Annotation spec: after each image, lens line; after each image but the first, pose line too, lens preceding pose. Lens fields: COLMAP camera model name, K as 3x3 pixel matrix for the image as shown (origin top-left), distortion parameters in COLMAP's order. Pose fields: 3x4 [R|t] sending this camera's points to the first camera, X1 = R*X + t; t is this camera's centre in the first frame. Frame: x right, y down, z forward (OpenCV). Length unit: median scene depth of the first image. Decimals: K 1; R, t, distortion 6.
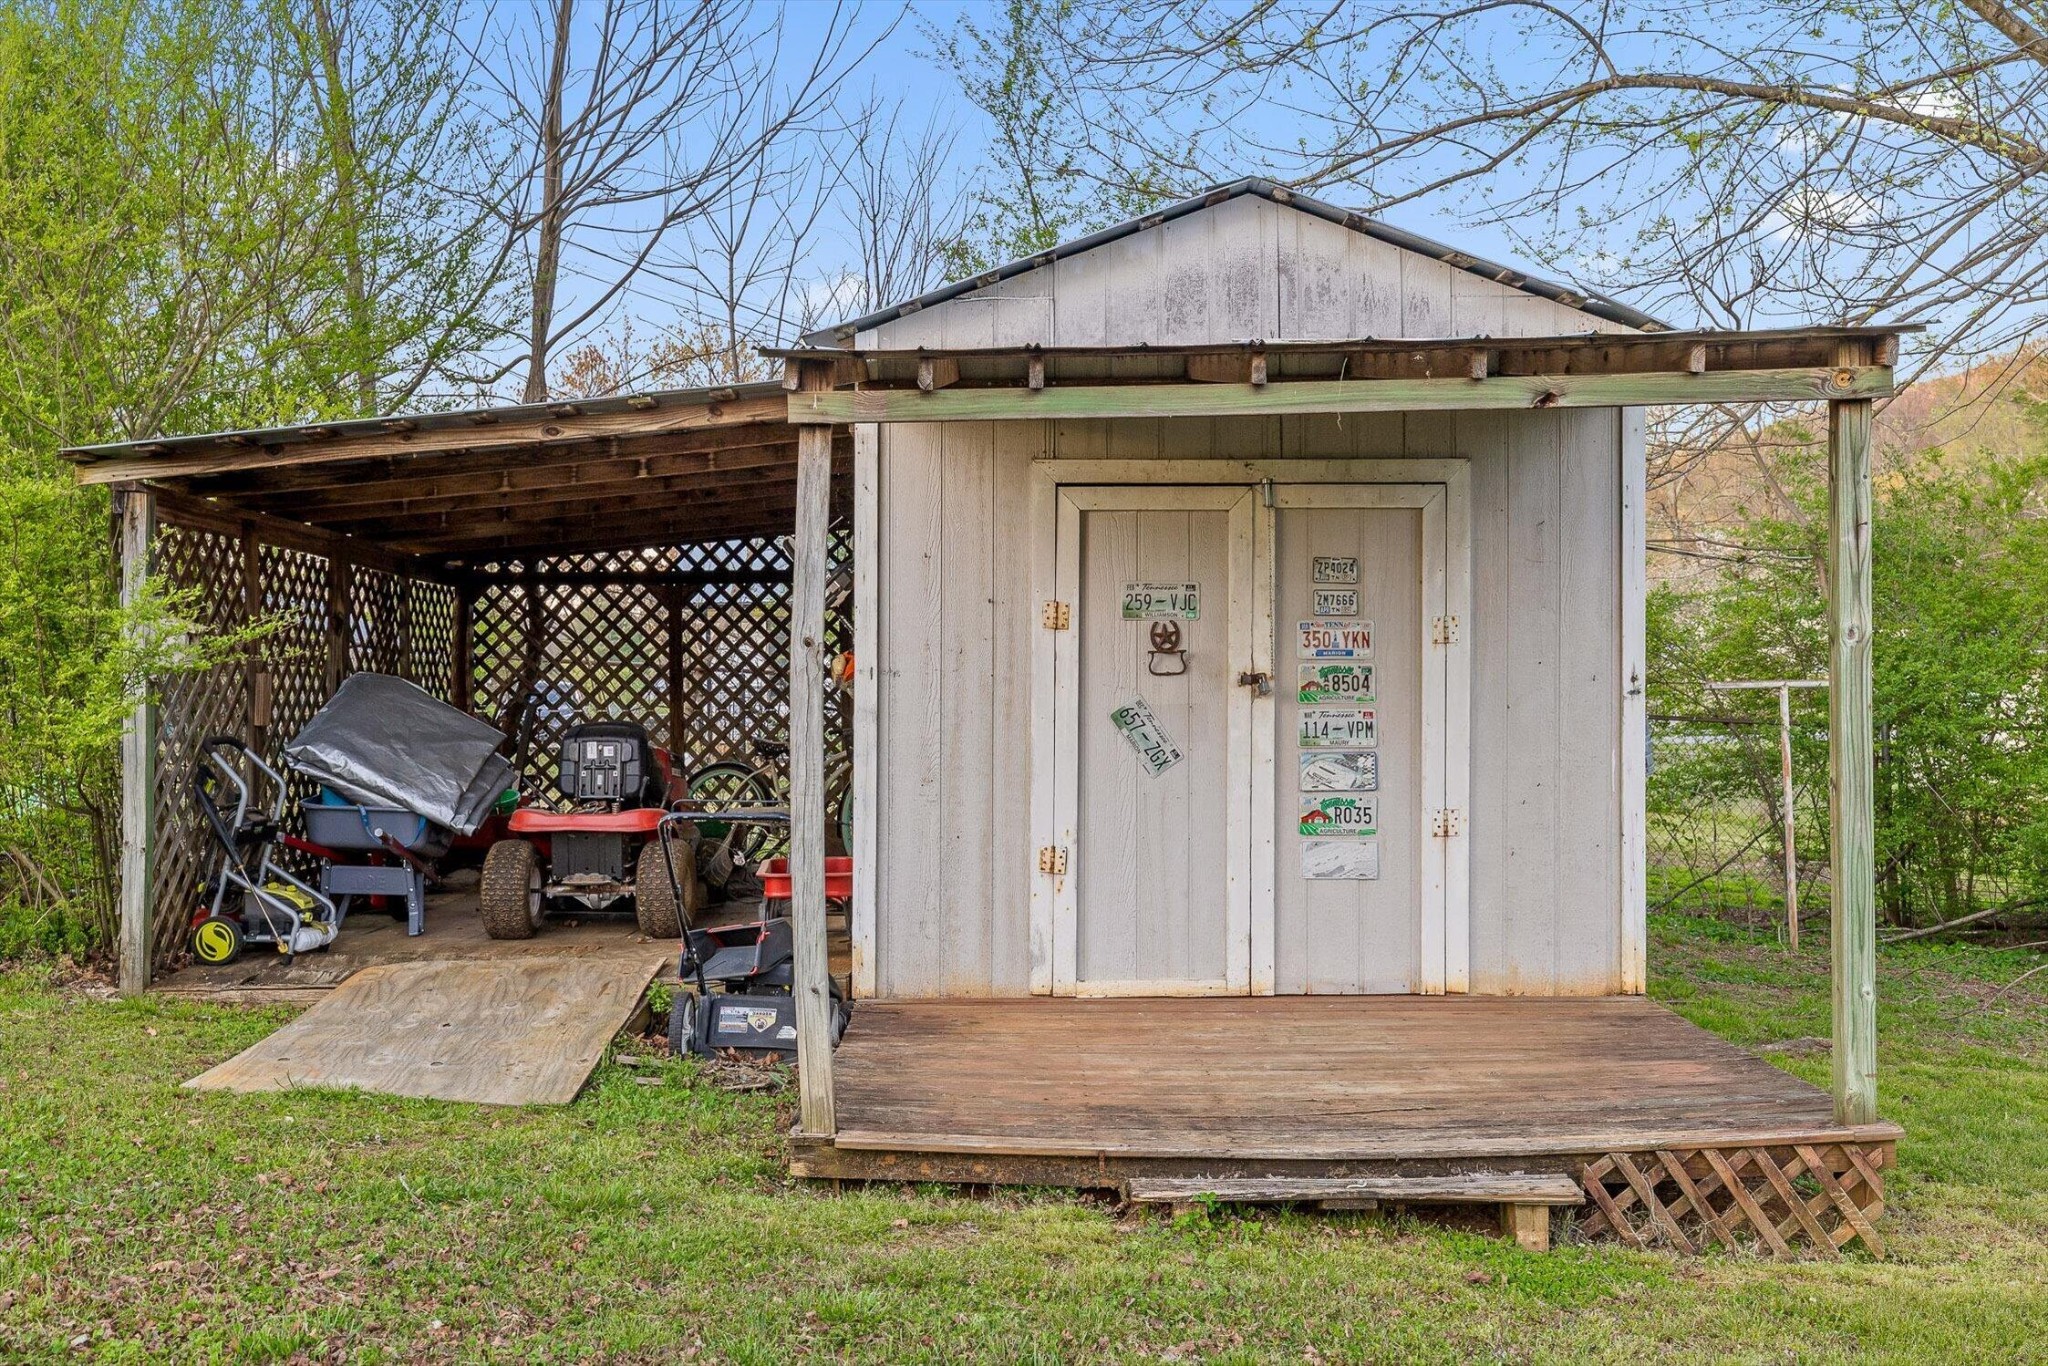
lens RADIAL K [[1990.1, 0, 1043.5], [0, 1990.1, 674.7], [0, 0, 1]] dist [-0.008125, 0.000000]
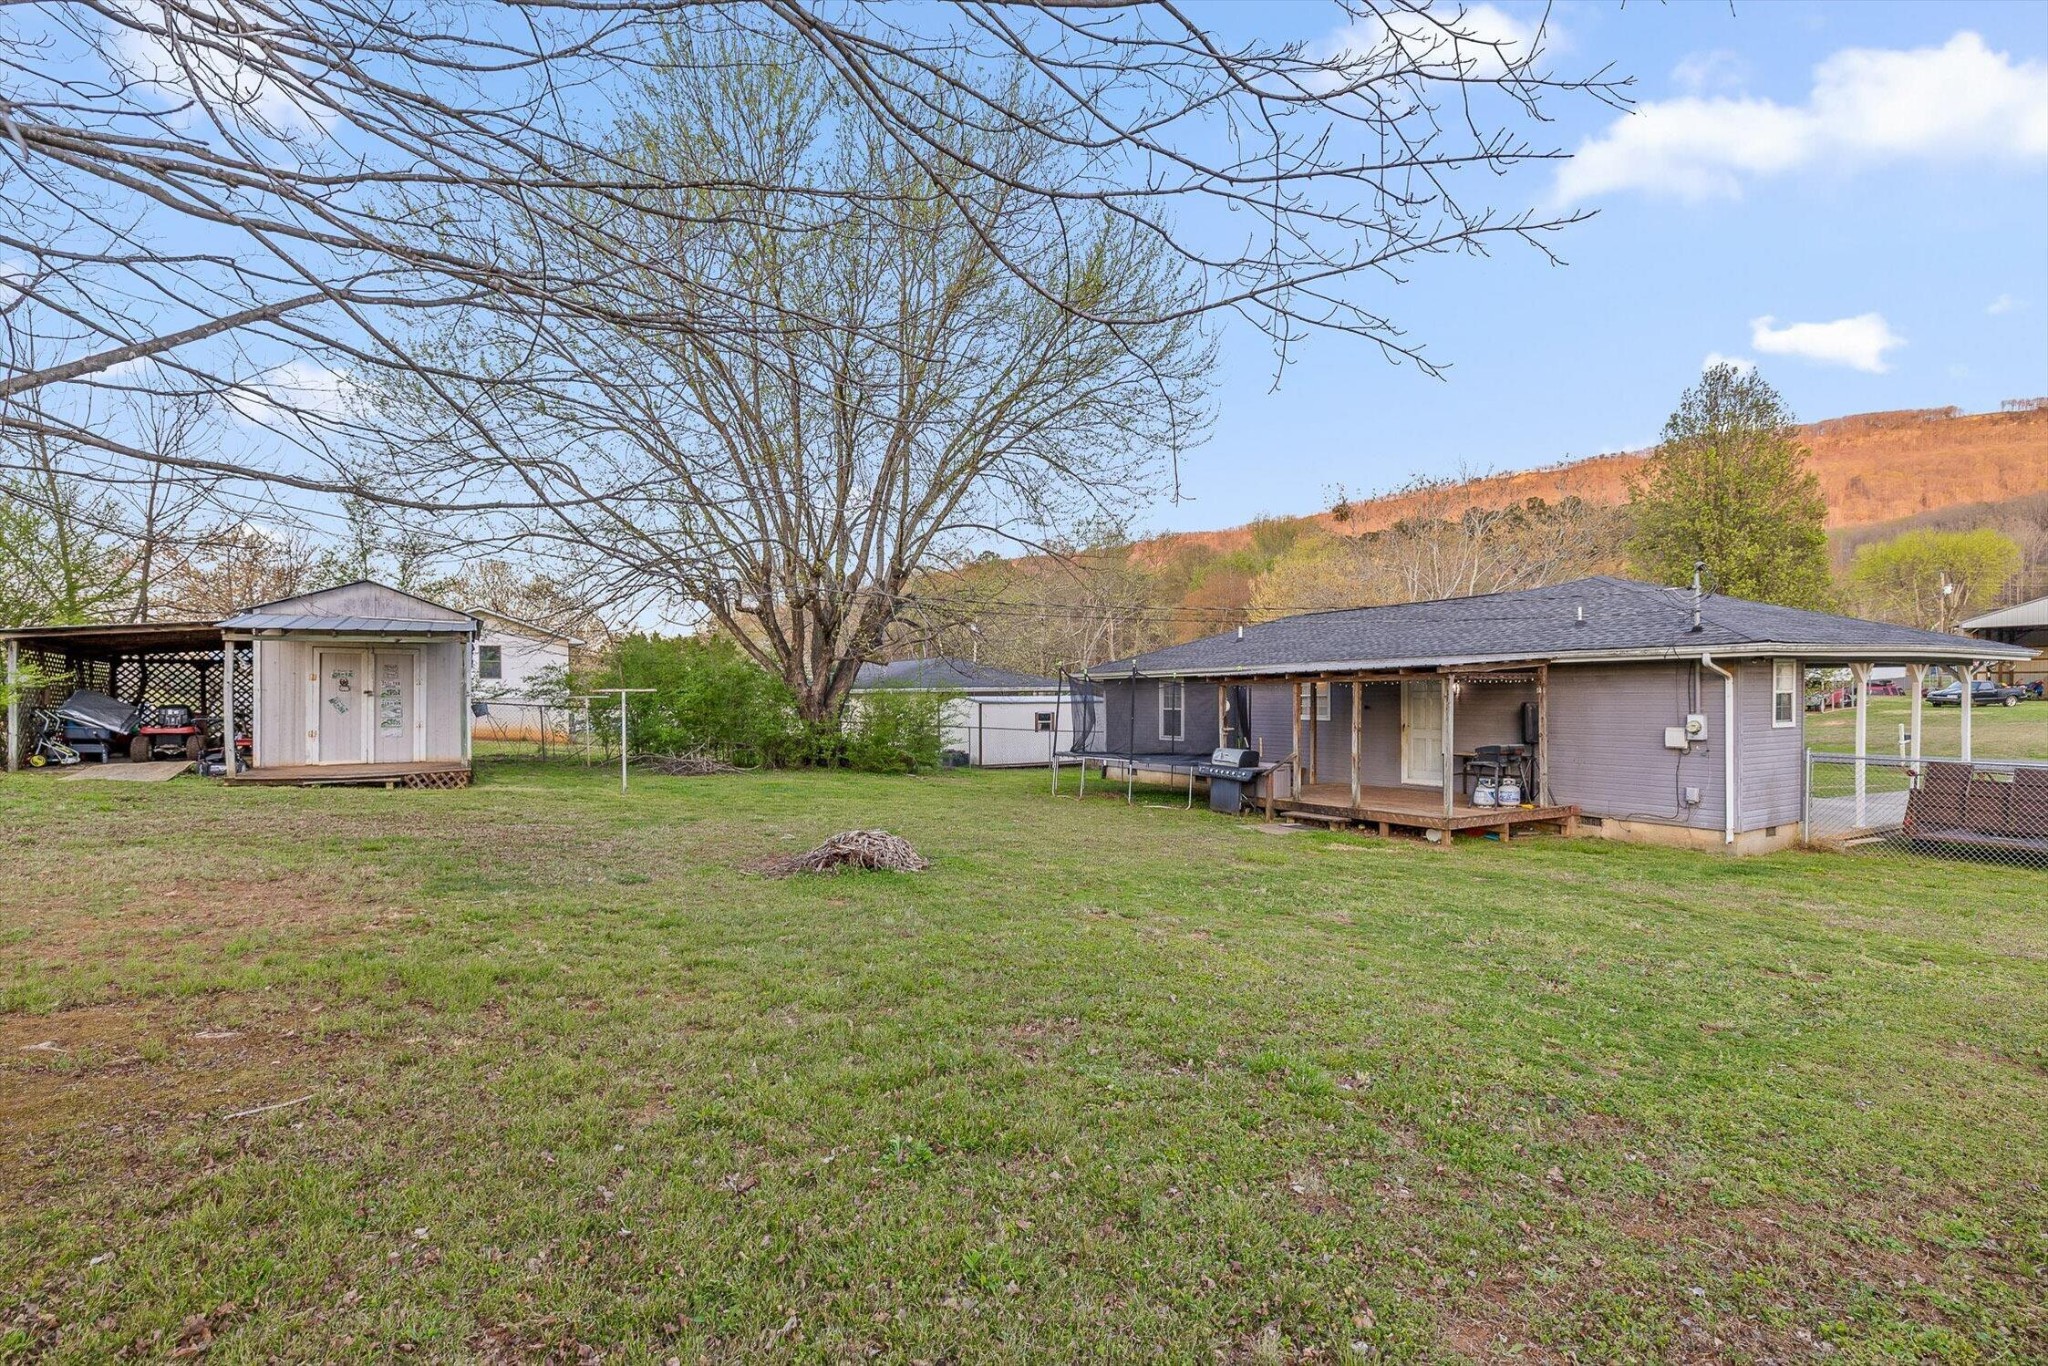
lens RADIAL K [[923.6, 0, 1027.8], [0, 923.6, 709.0], [0, 0, 1]] dist [-0.004770, -0.000610]
pose [[0.859545, -0.001533, 0.511058, 0.296453], [-0.002466, 0.999971, 0.007147, 0.019424], [-0.511054, -0.007404, 0.859517, -1.410508]]
